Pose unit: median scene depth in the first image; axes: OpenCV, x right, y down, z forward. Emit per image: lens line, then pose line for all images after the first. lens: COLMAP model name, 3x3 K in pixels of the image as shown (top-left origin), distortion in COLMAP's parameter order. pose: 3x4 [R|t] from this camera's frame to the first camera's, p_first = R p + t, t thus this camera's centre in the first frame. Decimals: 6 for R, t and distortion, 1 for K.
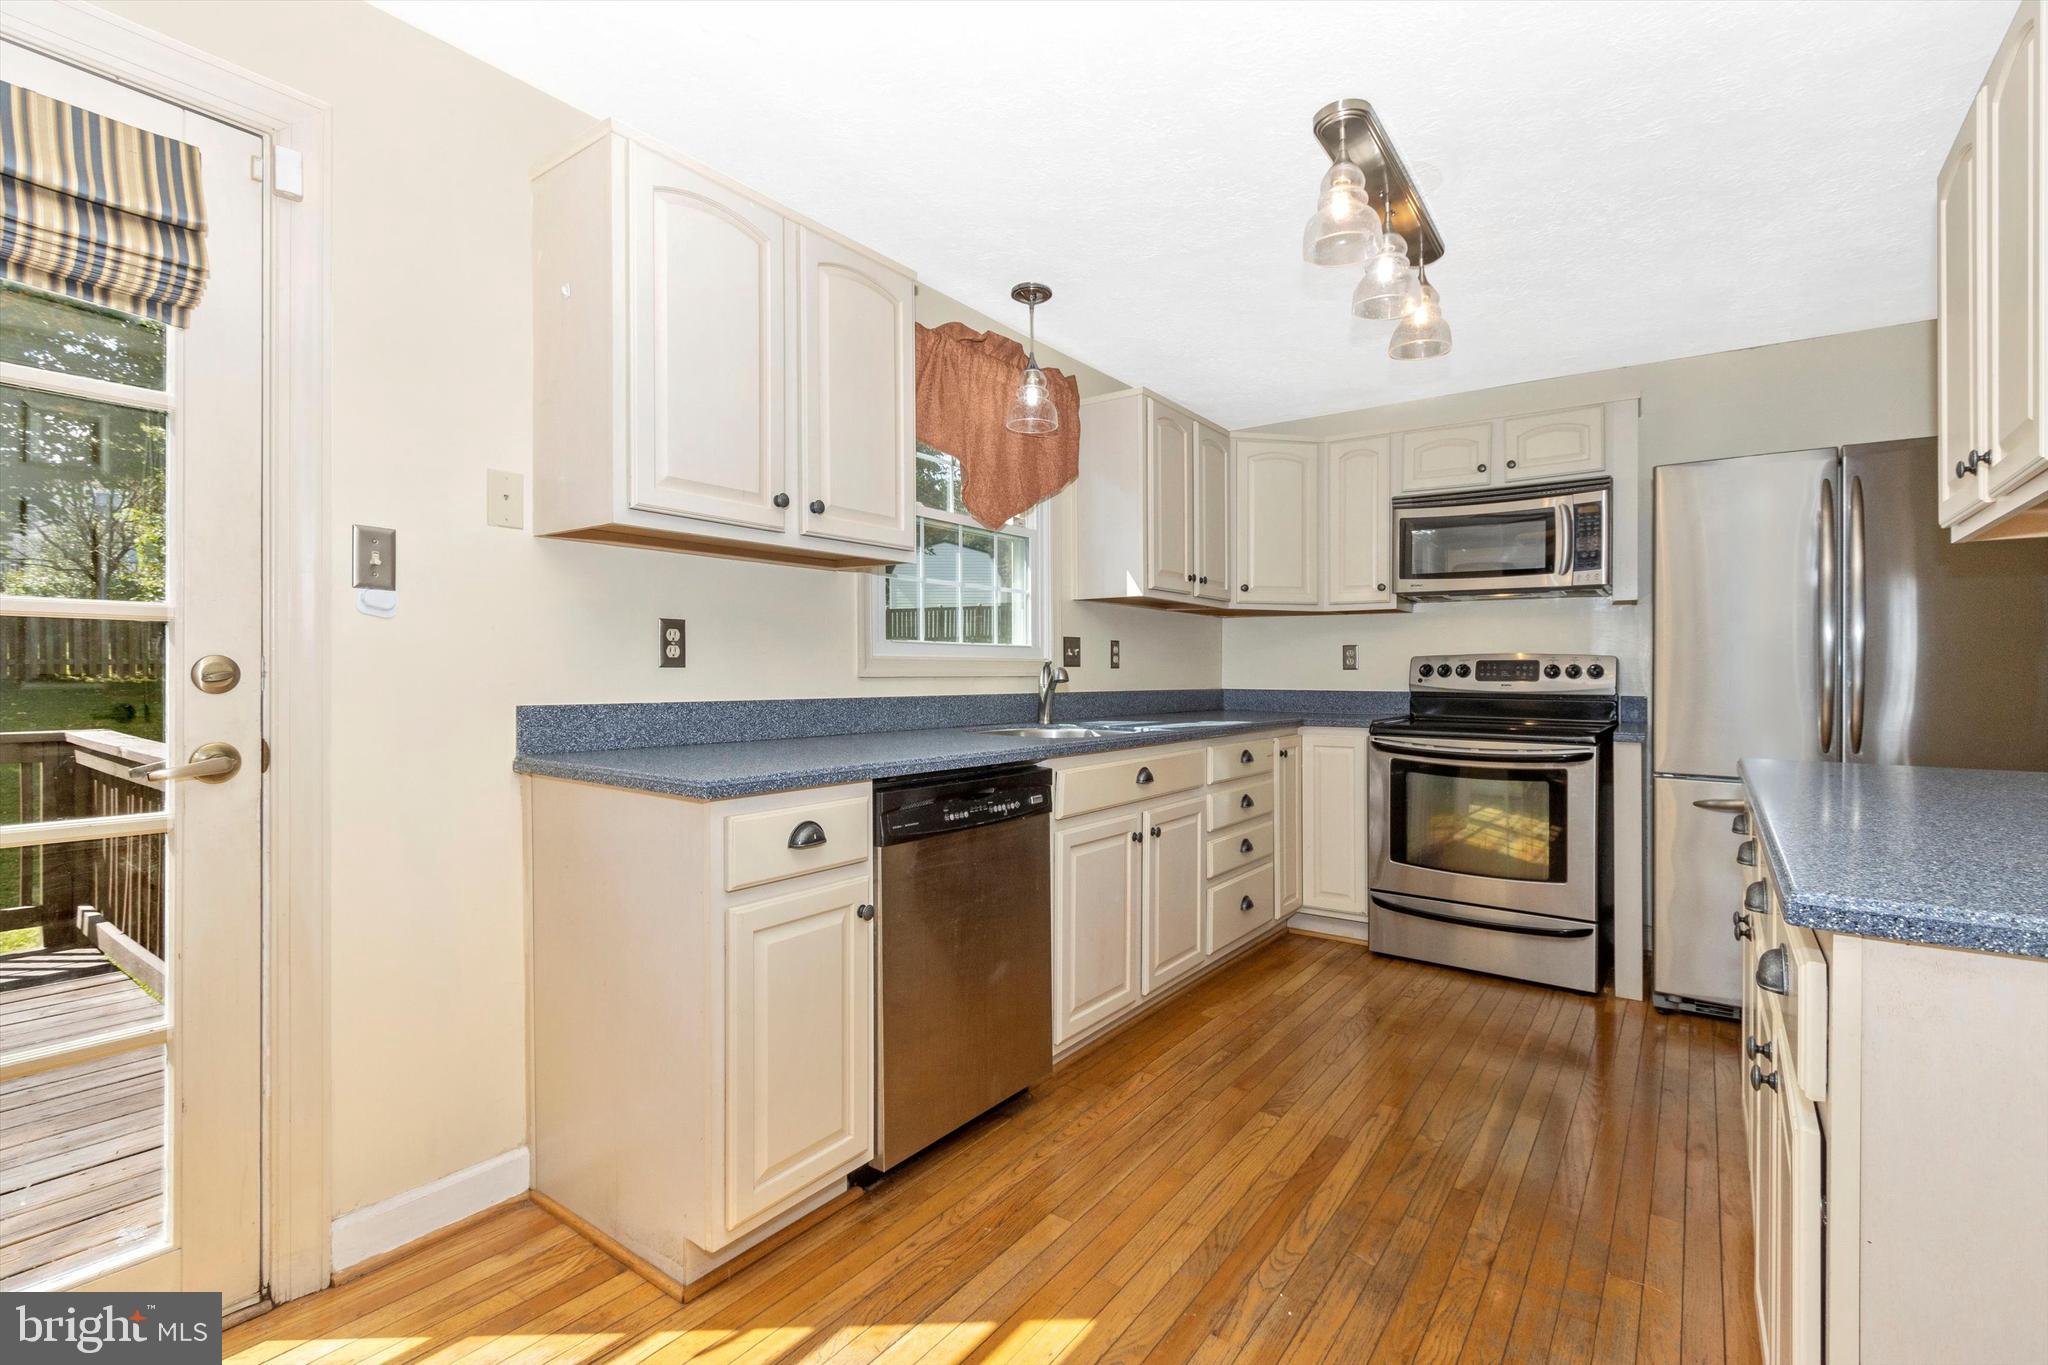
lens RADIAL K [[916.9, 0, 1024.3], [0, 916.9, 661.3], [0, 0, 1]] dist [-0.002056, -0.000002]
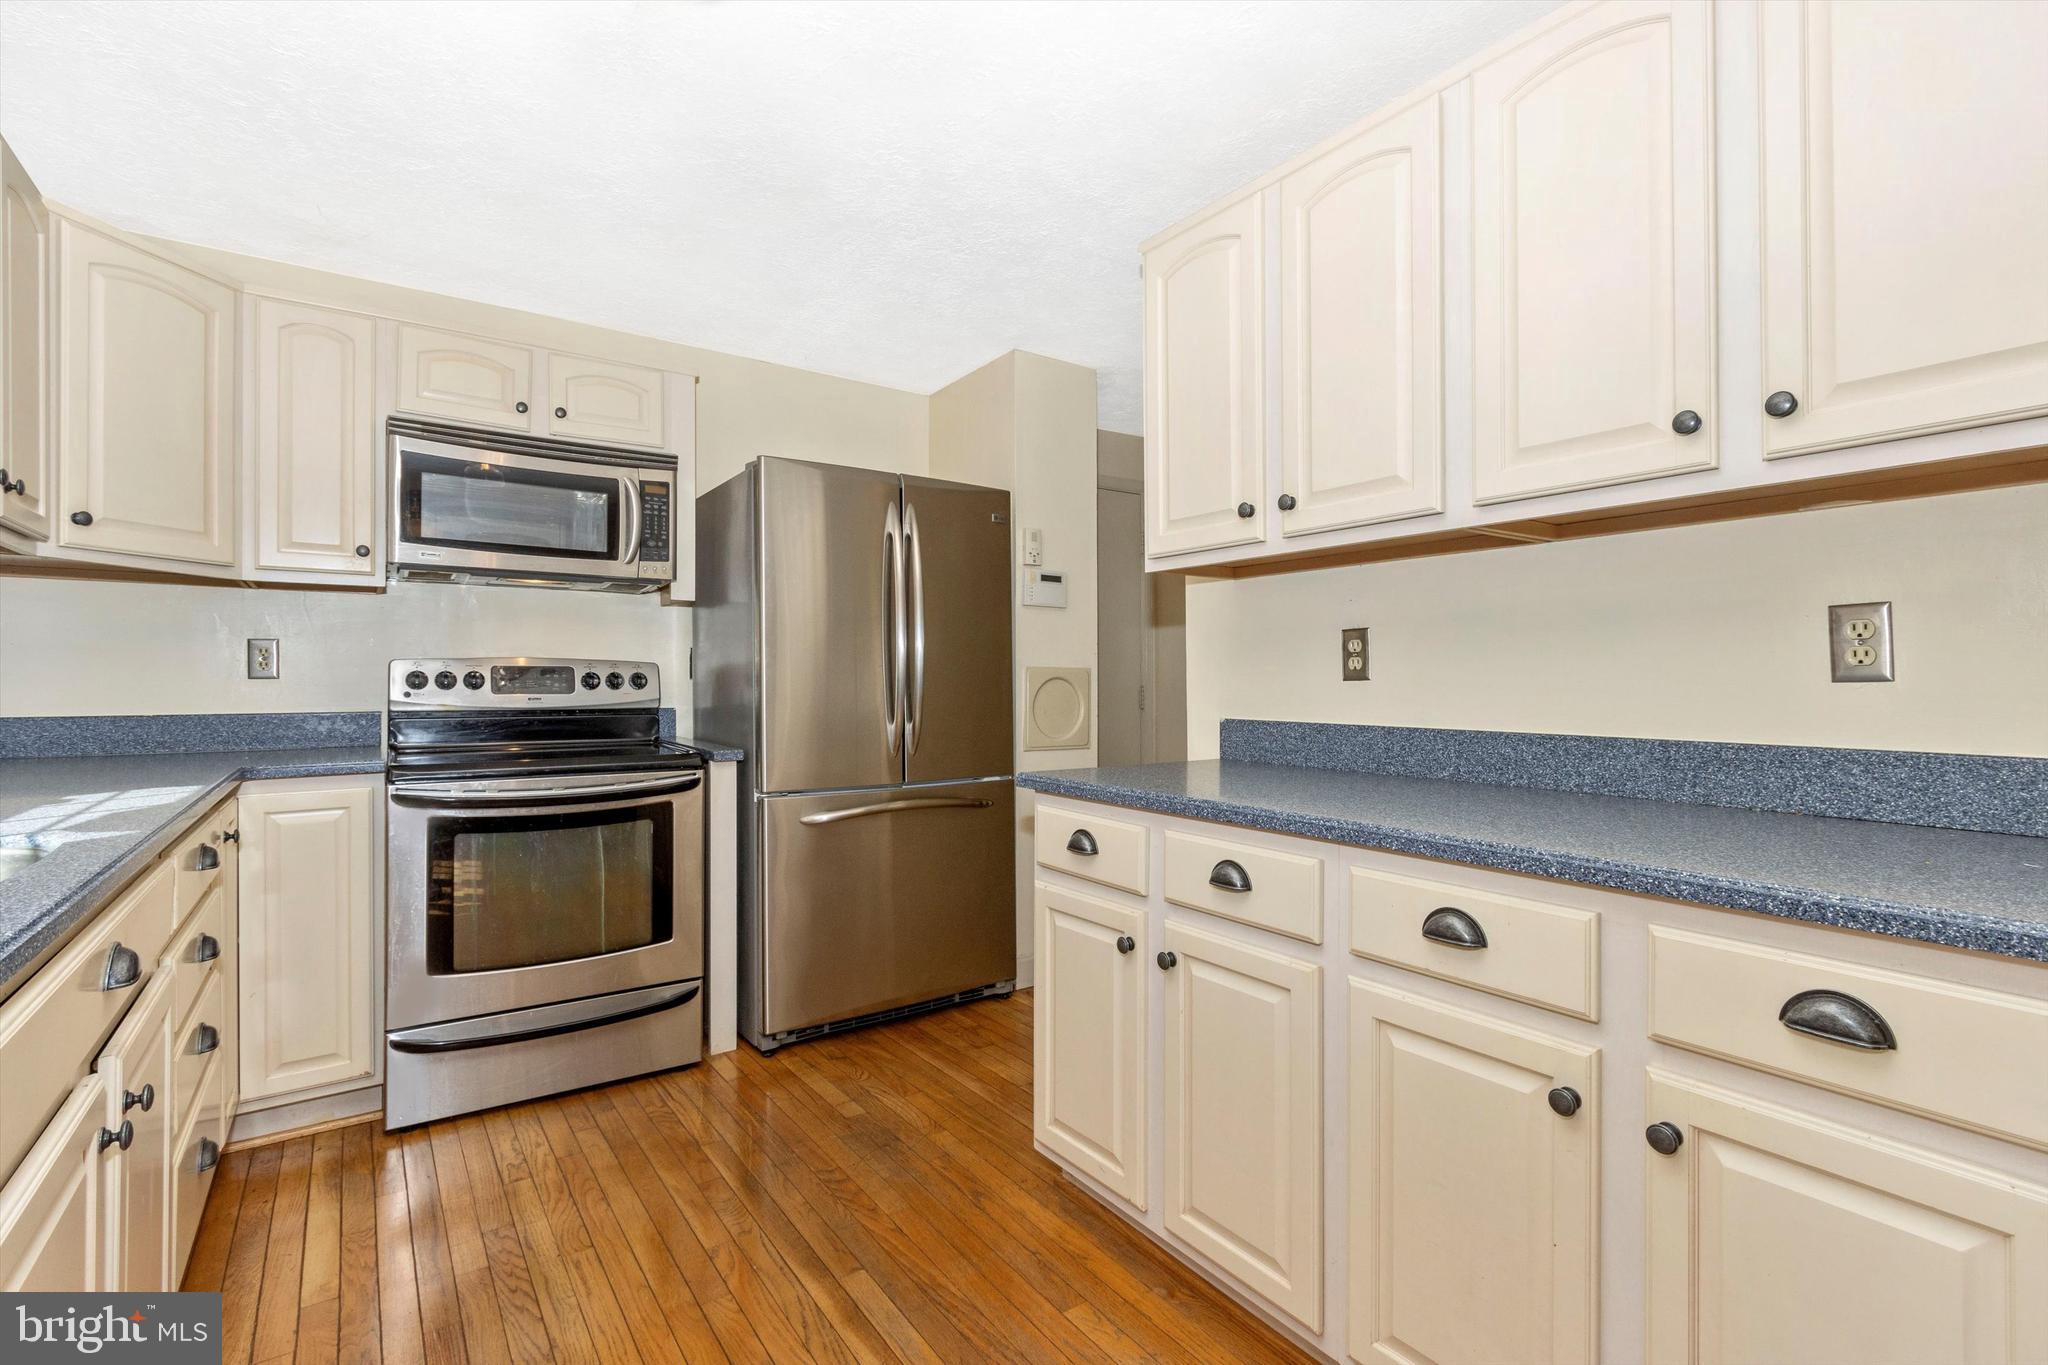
lens RADIAL K [[944.0, 0, 1022.1], [0, 944.0, 672.3], [0, 0, 1]] dist [0.002452, 0.000134]
pose [[0.325492, 0.004720, 0.945533, -0.156616], [-0.010224, 0.999947, -0.001473, 0.001240], [-0.945490, -0.009187, 0.325523, 0.624869]]
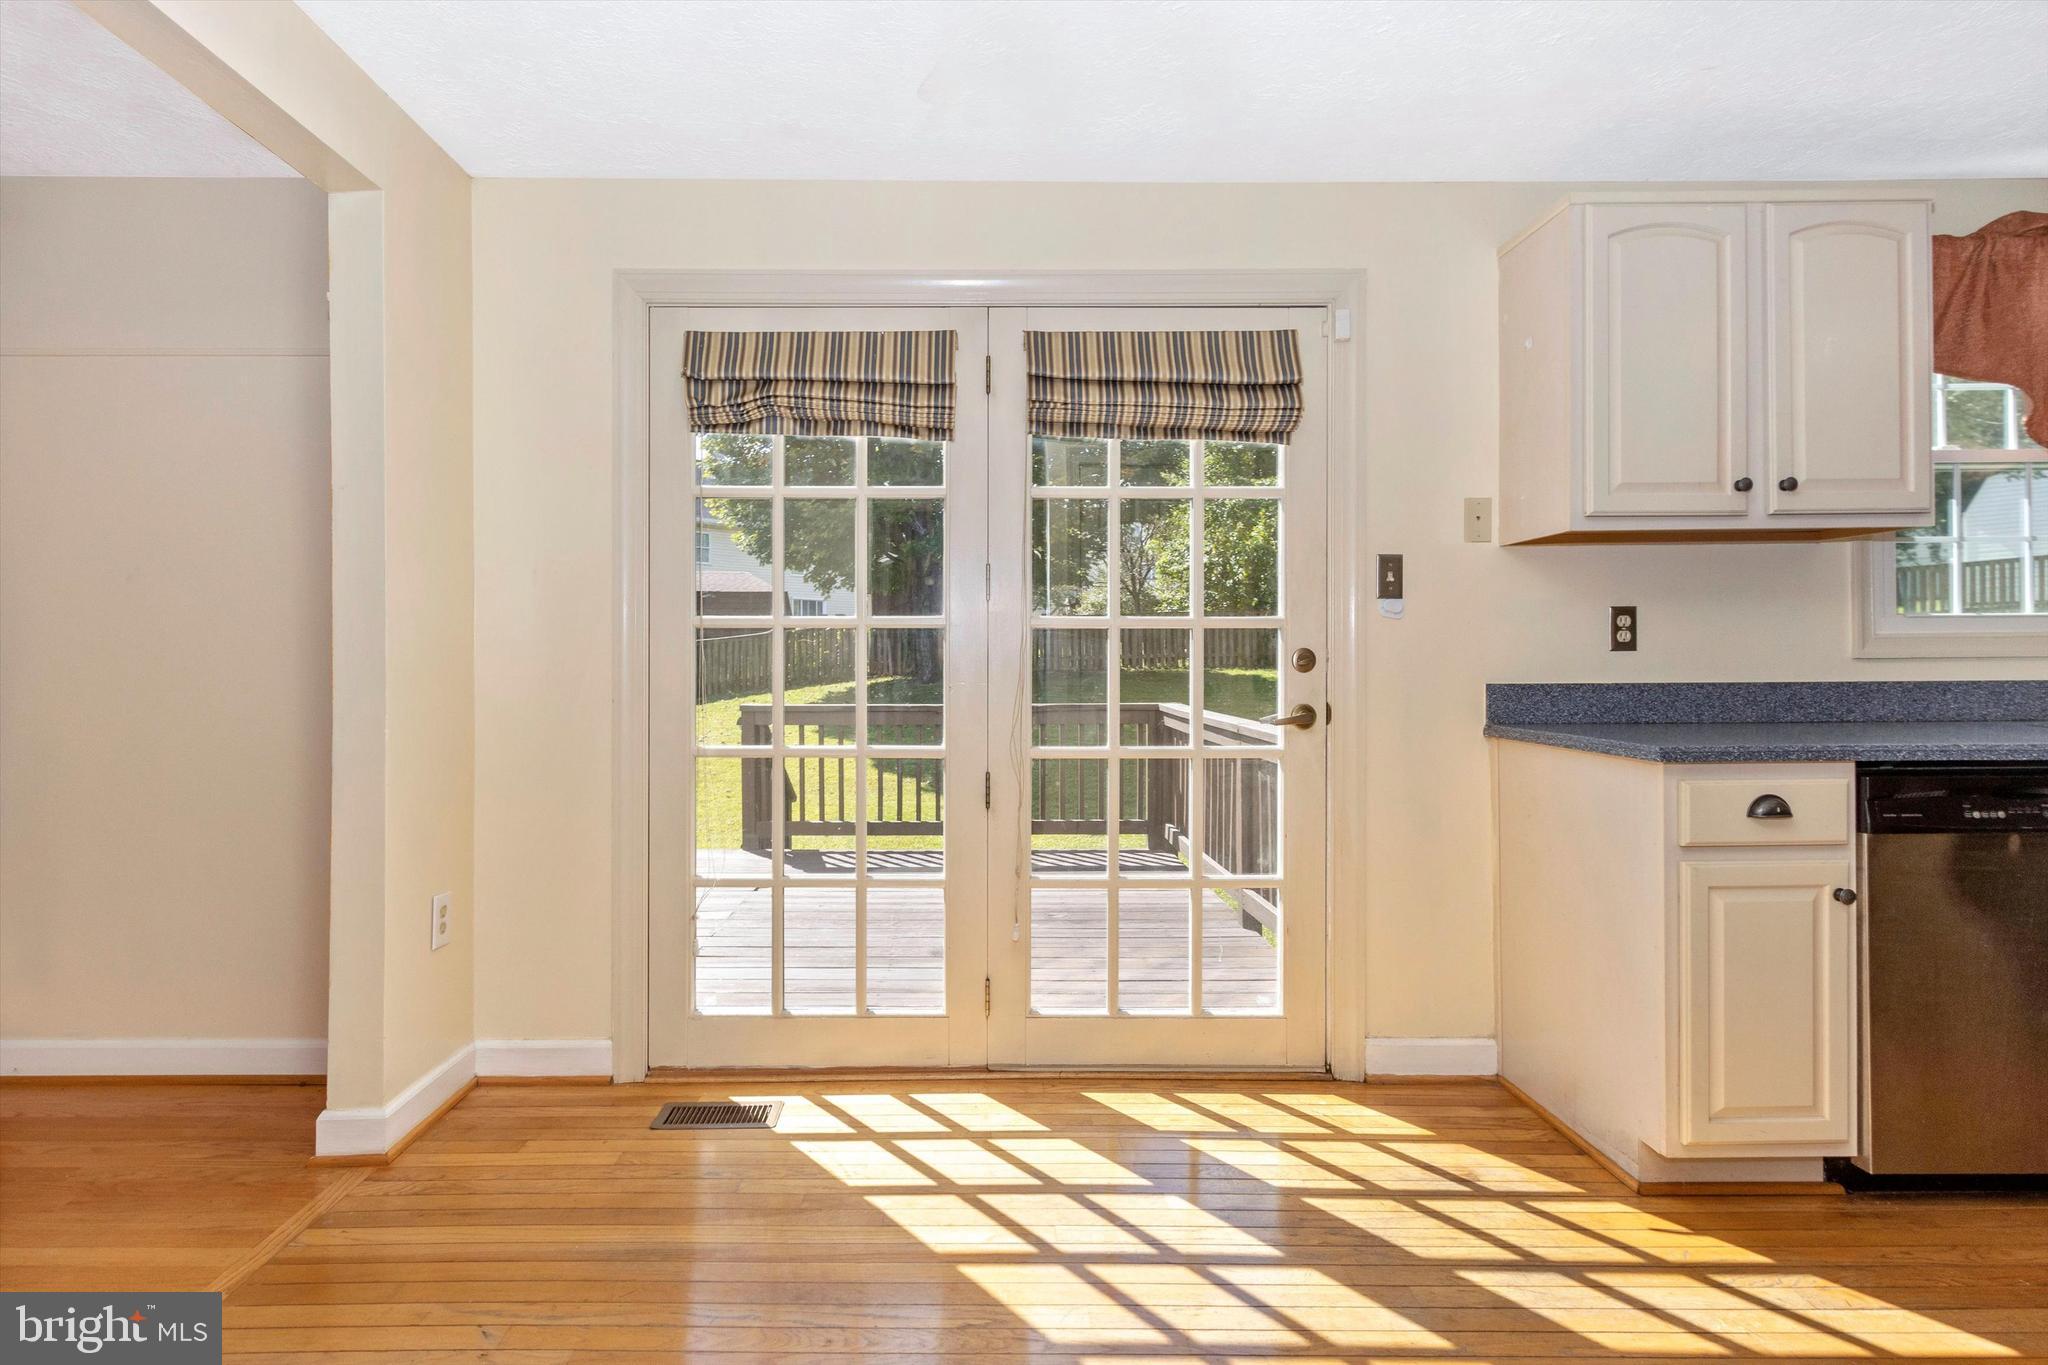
lens RADIAL K [[967.7, 0, 1011.2], [0, 967.7, 687.4], [0, 0, 1]] dist [0.004277, -0.001225]
pose [[0.605608, 0.010980, -0.795687, 0.087508], [0.020408, 0.999362, 0.029324, 0.001136], [0.795501, -0.033997, 0.604998, -0.262286]]
